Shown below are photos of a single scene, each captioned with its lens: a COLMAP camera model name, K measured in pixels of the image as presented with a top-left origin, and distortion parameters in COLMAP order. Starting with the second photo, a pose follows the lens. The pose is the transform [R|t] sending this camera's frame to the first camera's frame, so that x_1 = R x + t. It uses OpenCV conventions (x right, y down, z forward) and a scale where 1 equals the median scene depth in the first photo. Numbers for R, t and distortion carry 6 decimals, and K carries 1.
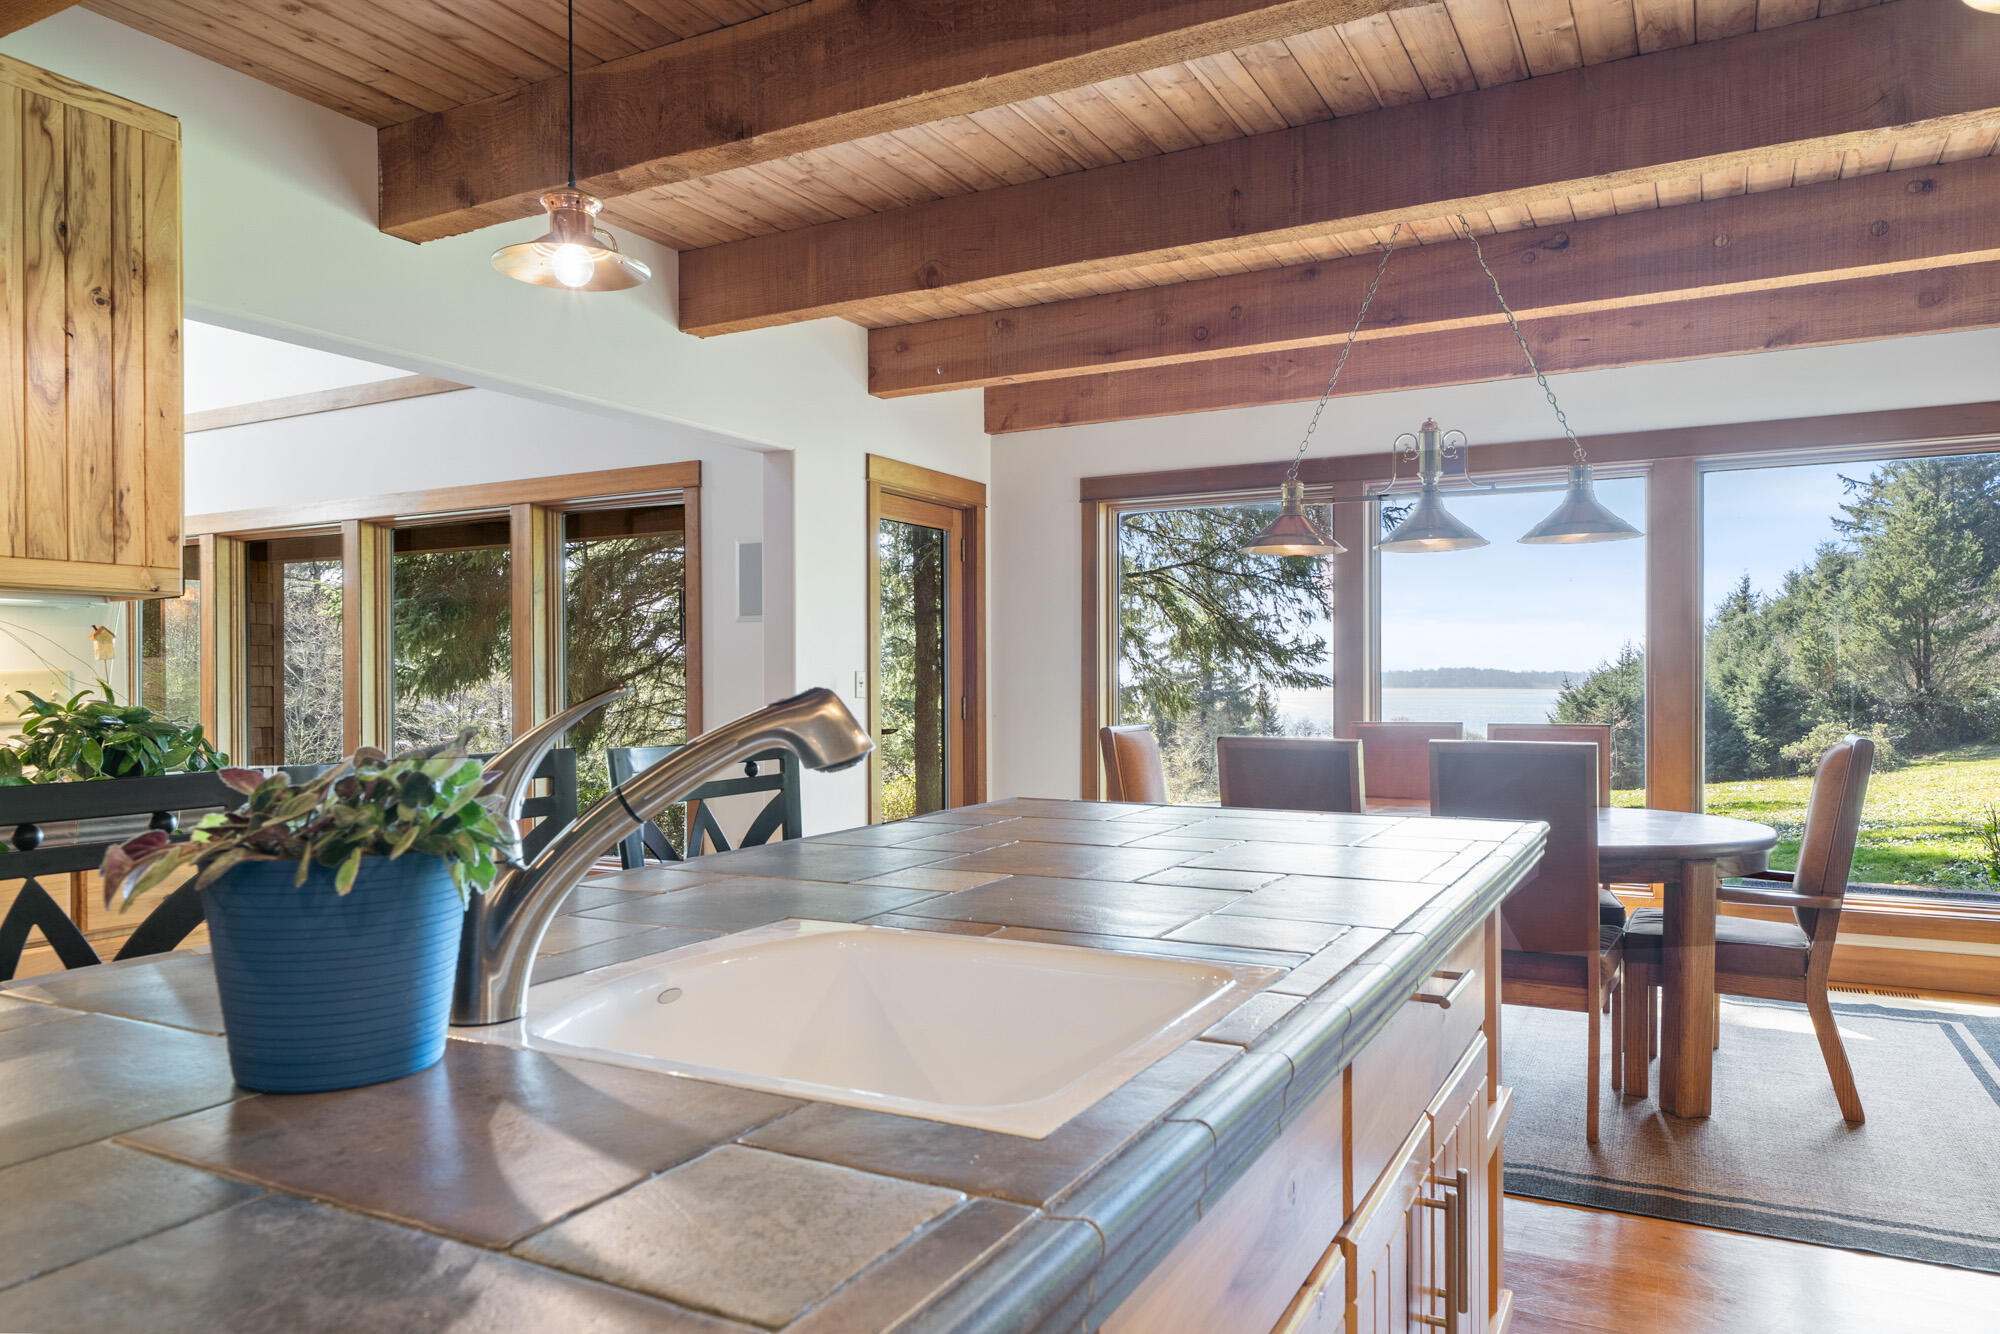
lens RADIAL K [[1328.2, 0, 1007.7], [0, 1328.2, 683.6], [0, 0, 1]] dist [0.003654, 0.000649]
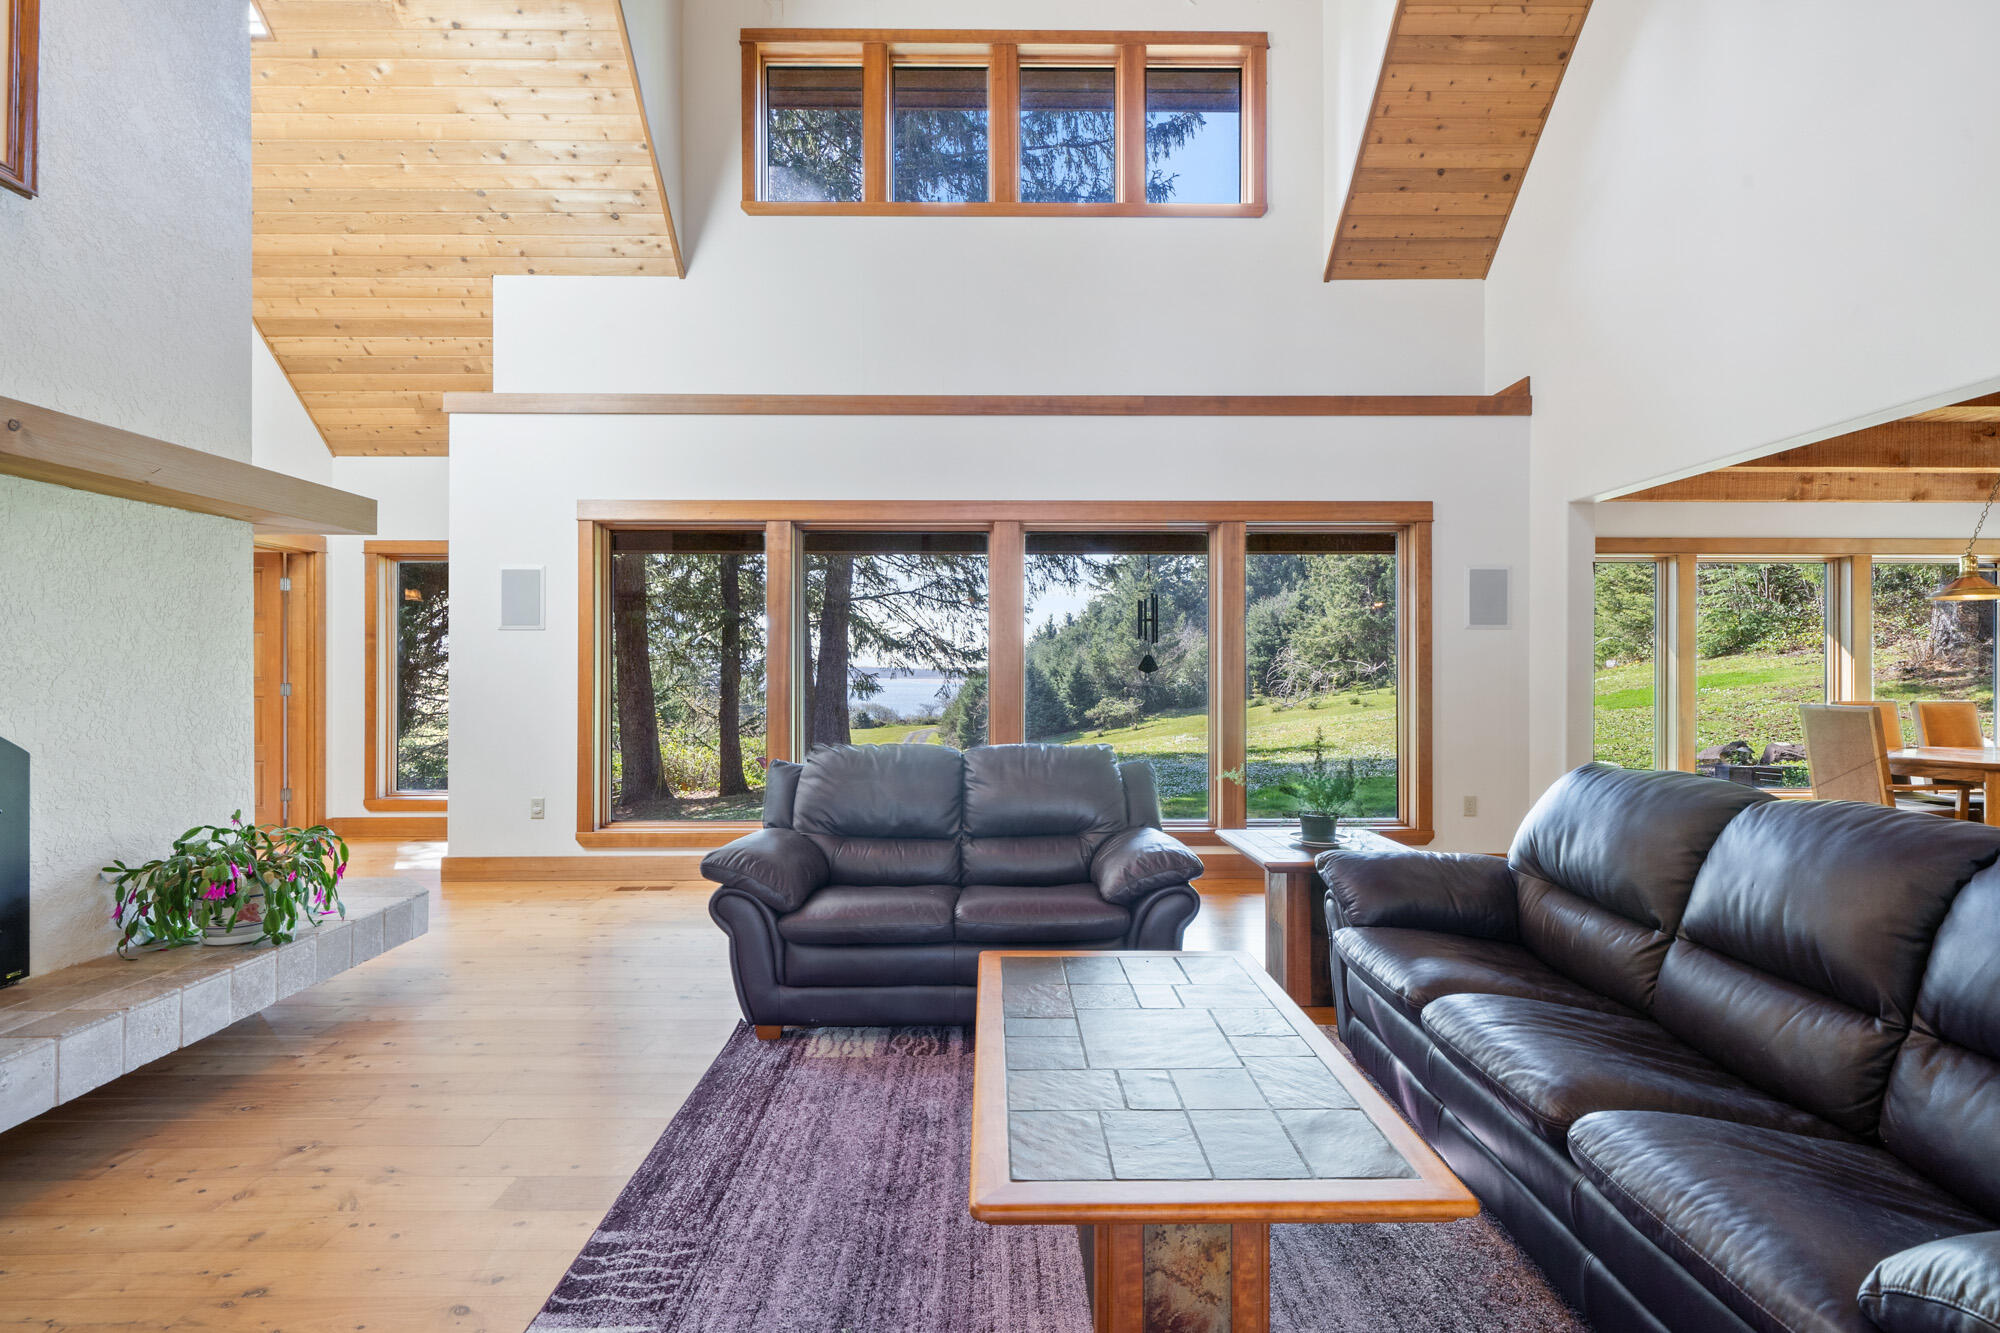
lens RADIAL K [[878.9, 0, 993.8], [0, 878.9, 675.4], [0, 0, 1]] dist [-0.000697, 0.000009]
pose [[0.876148, 0.001358, 0.482041, -0.985289], [-0.001712, 0.999998, 0.000293, -0.001979], [-0.482040, -0.001082, 0.876149, 0.451912]]
